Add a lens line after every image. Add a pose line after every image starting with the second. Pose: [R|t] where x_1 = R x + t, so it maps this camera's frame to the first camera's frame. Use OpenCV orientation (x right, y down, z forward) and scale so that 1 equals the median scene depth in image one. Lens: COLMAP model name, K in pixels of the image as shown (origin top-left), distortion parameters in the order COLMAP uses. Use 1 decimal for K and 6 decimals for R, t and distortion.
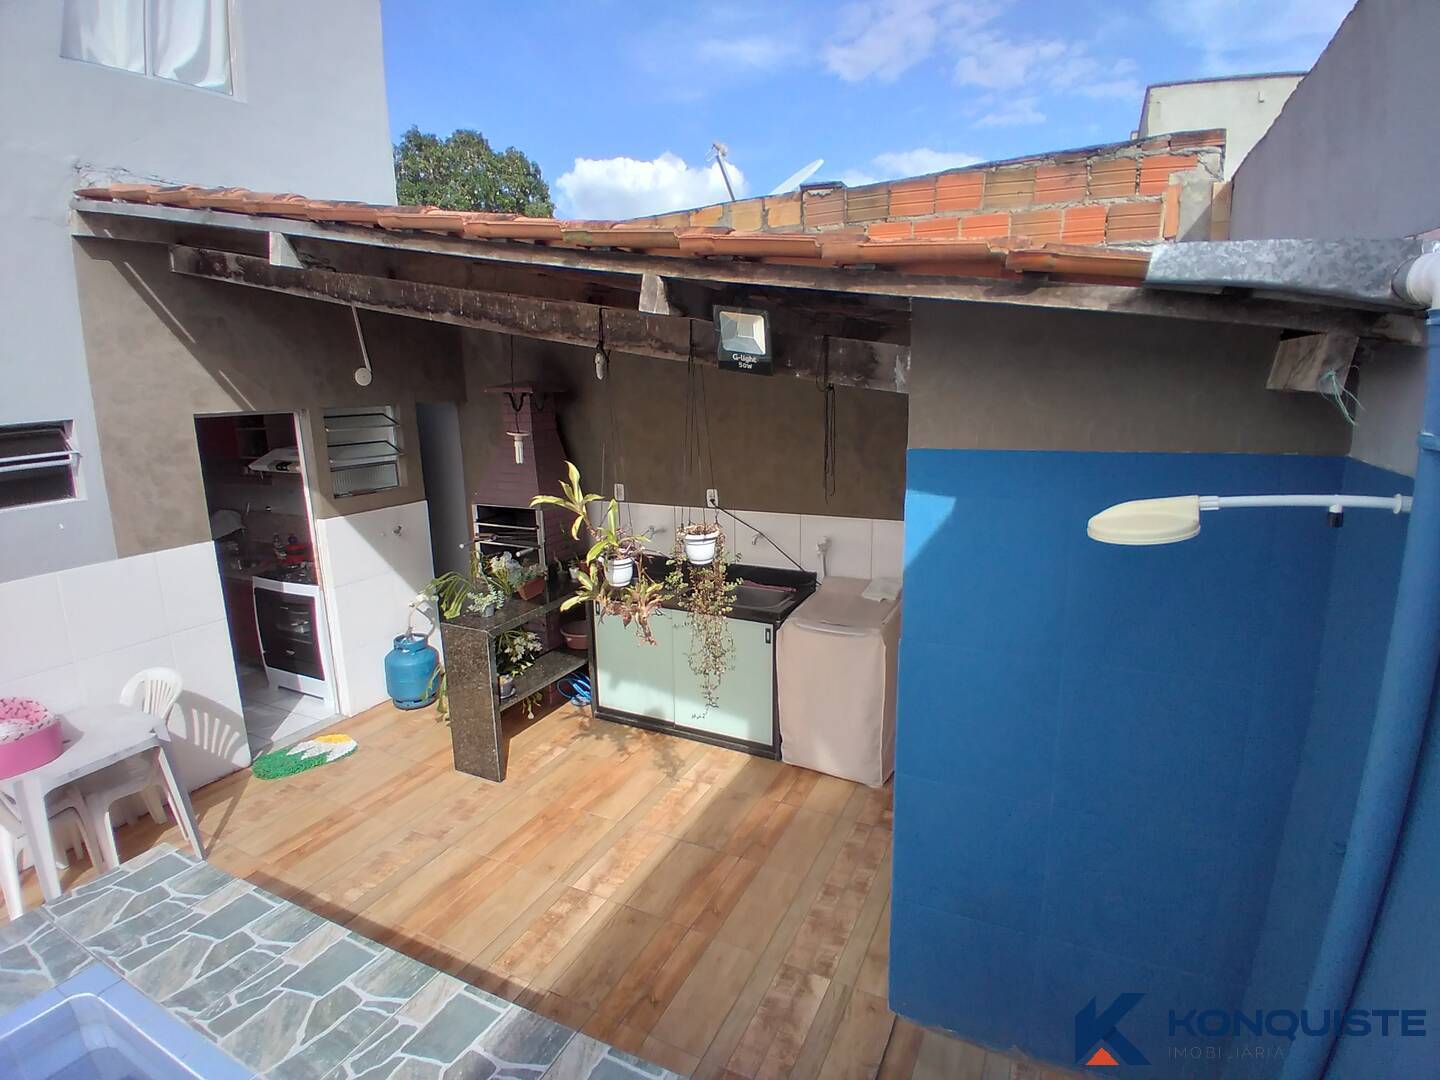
lens RADIAL K [[715.7, 0, 718.1], [0, 715.7, 531.6], [0, 0, 1]] dist [0.014796, -0.052347]
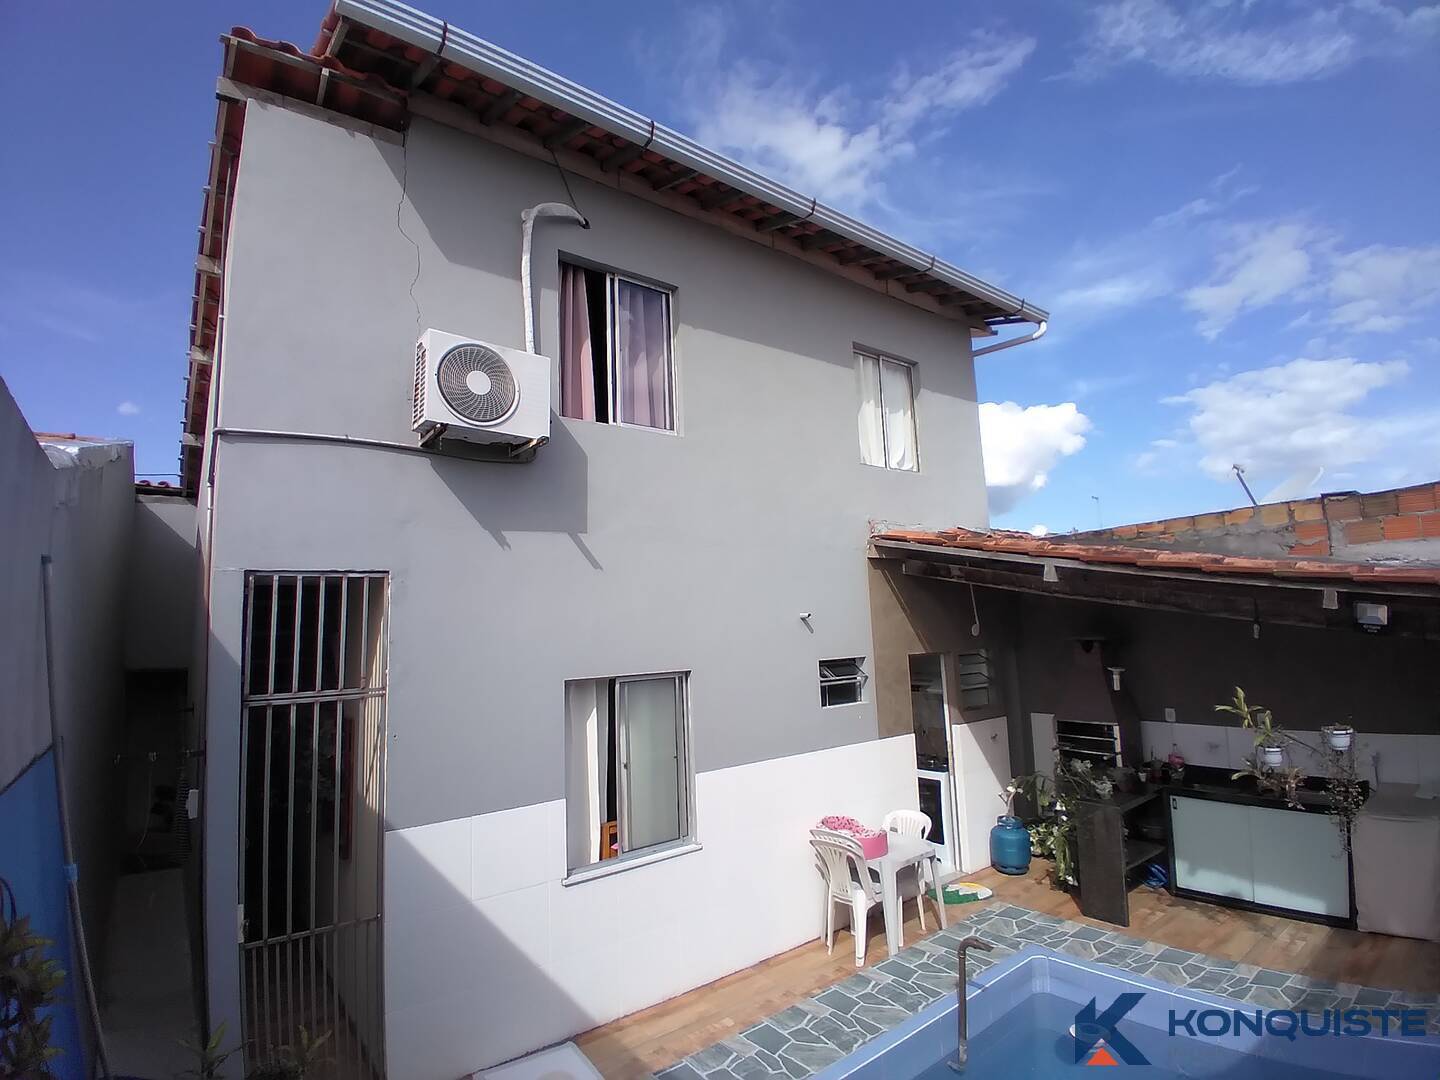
lens RADIAL K [[715.7, 0, 718.1], [0, 715.7, 531.6], [0, 0, 1]] dist [0.014796, -0.052347]
pose [[0.898415, -0.068841, -0.433718, -0.371131], [-0.071513, 0.951519, -0.299162, 0.093969], [0.433285, 0.299788, 0.849936, -0.703753]]
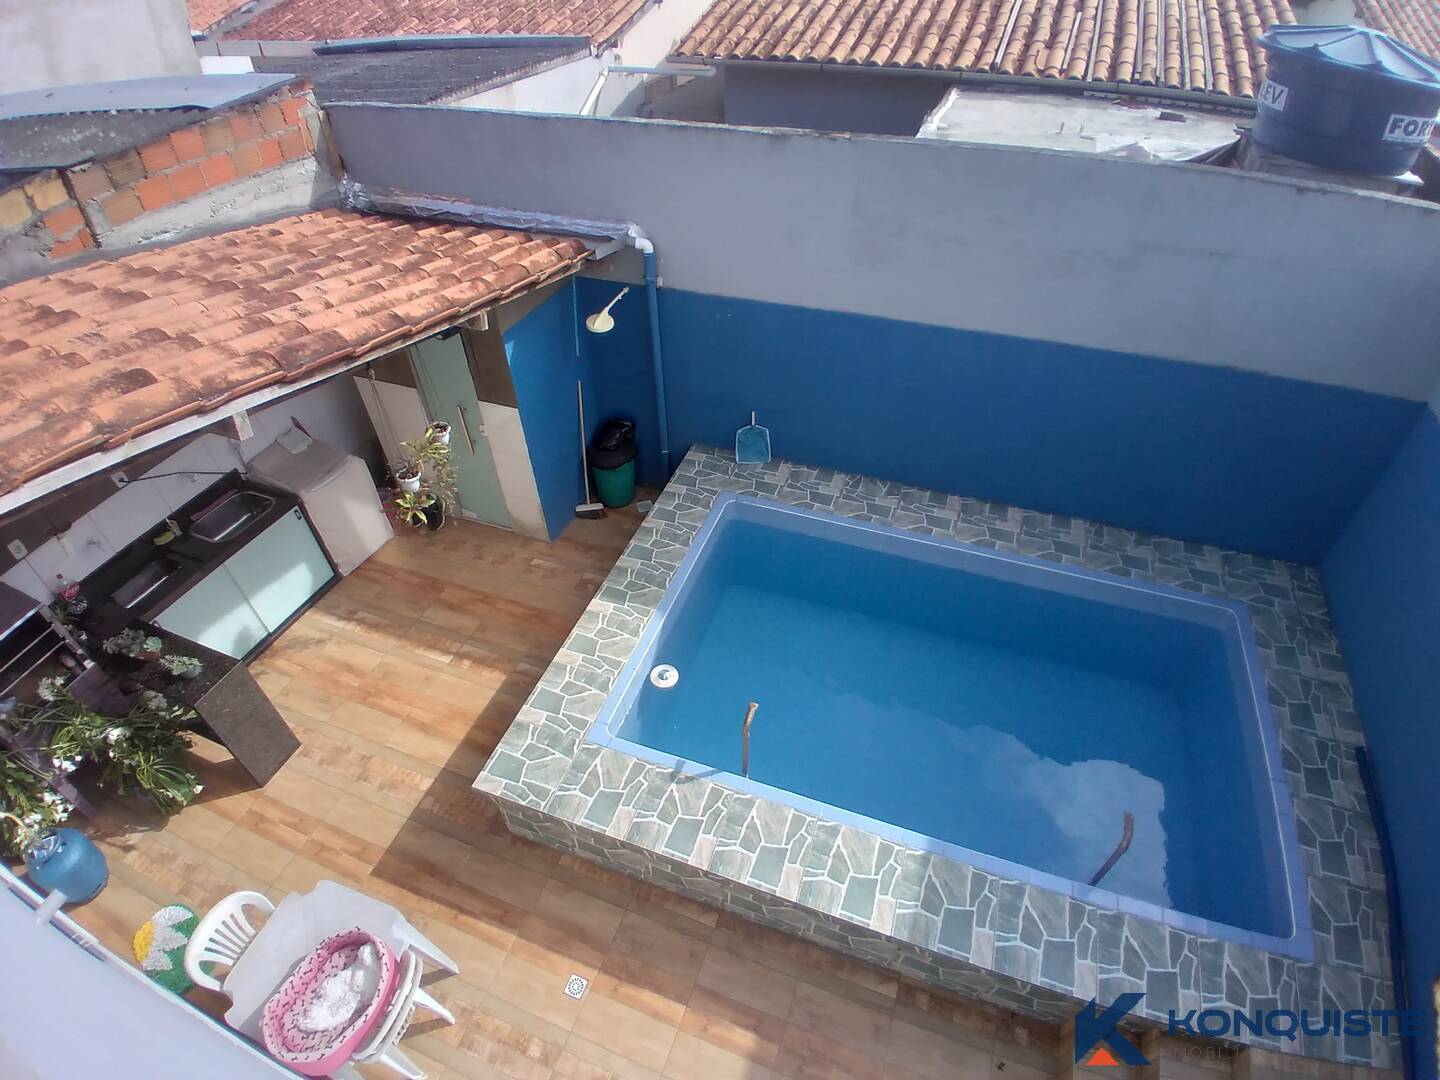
lens RADIAL K [[715.7, 0, 718.1], [0, 715.7, 531.6], [0, 0, 1]] dist [0.014796, -0.052347]
pose [[-0.095173, -0.649956, 0.753989, -1.050080], [0.217459, 0.725559, 0.652898, -0.541567], [-0.971418, 0.226100, 0.072286, 0.154212]]
